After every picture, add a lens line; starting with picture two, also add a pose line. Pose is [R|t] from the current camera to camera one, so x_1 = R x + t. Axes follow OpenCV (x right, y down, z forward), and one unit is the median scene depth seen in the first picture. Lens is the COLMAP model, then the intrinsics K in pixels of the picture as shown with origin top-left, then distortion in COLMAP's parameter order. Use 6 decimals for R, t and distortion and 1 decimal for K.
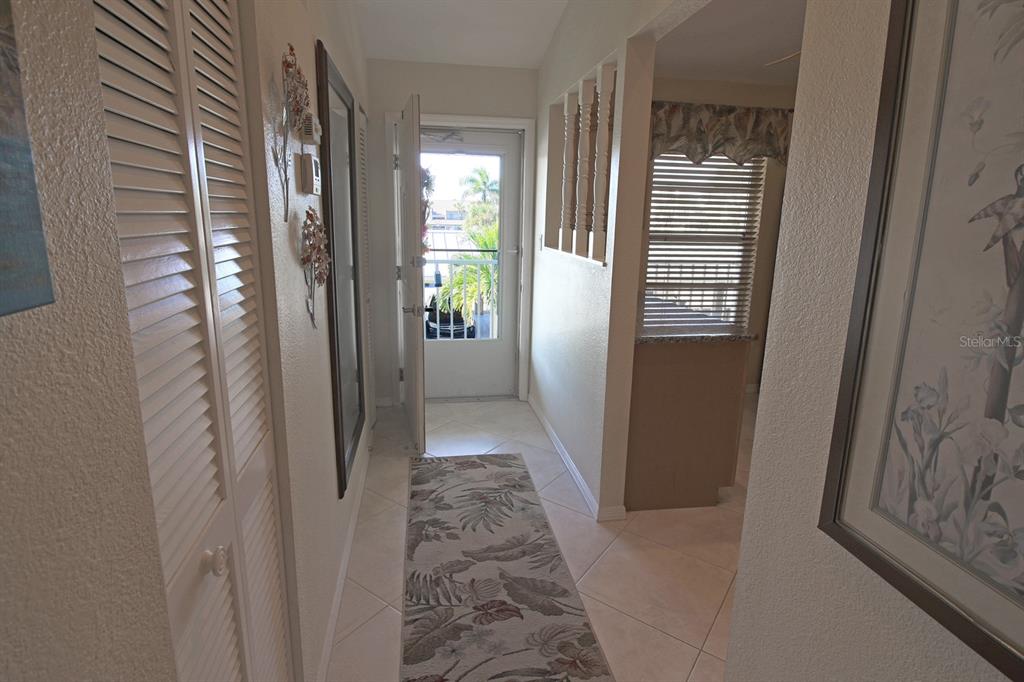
lens RADIAL K [[522.2, 0, 503.4], [0, 522.2, 331.6], [0, 0, 1]] dist [0.000664, -0.014126]
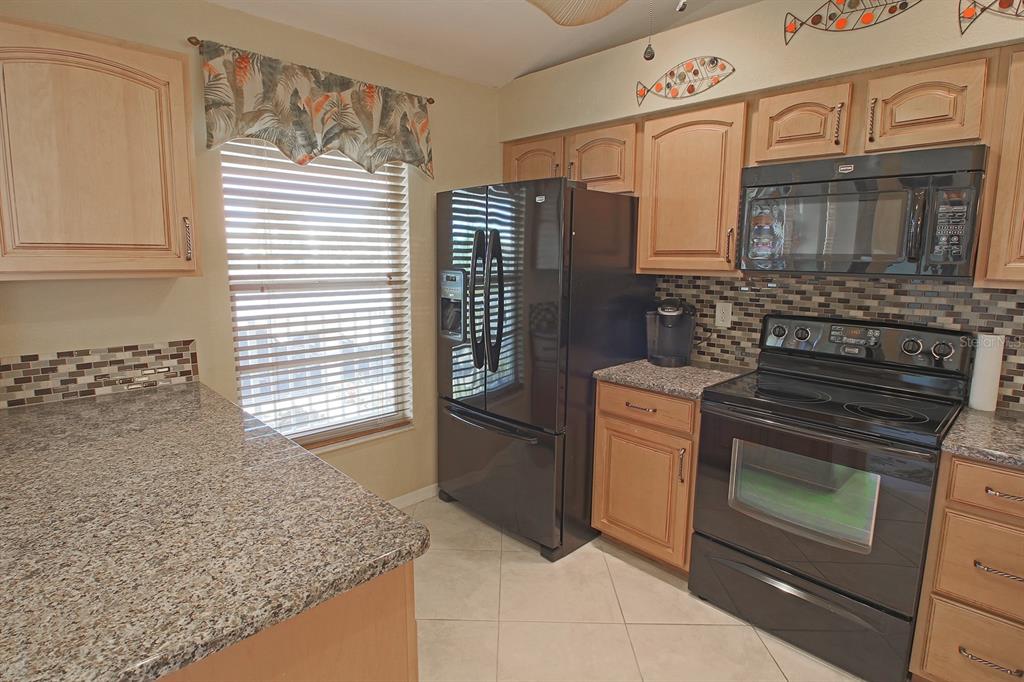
lens RADIAL K [[522.2, 0, 501.1], [0, 522.2, 330.9], [0, 0, 1]] dist [0.000664, -0.014126]
pose [[0.819626, -0.093584, 0.565203, 0.309570], [0.132346, 0.990812, -0.027867, -0.127256], [-0.557402, 0.097643, 0.824481, 0.601663]]
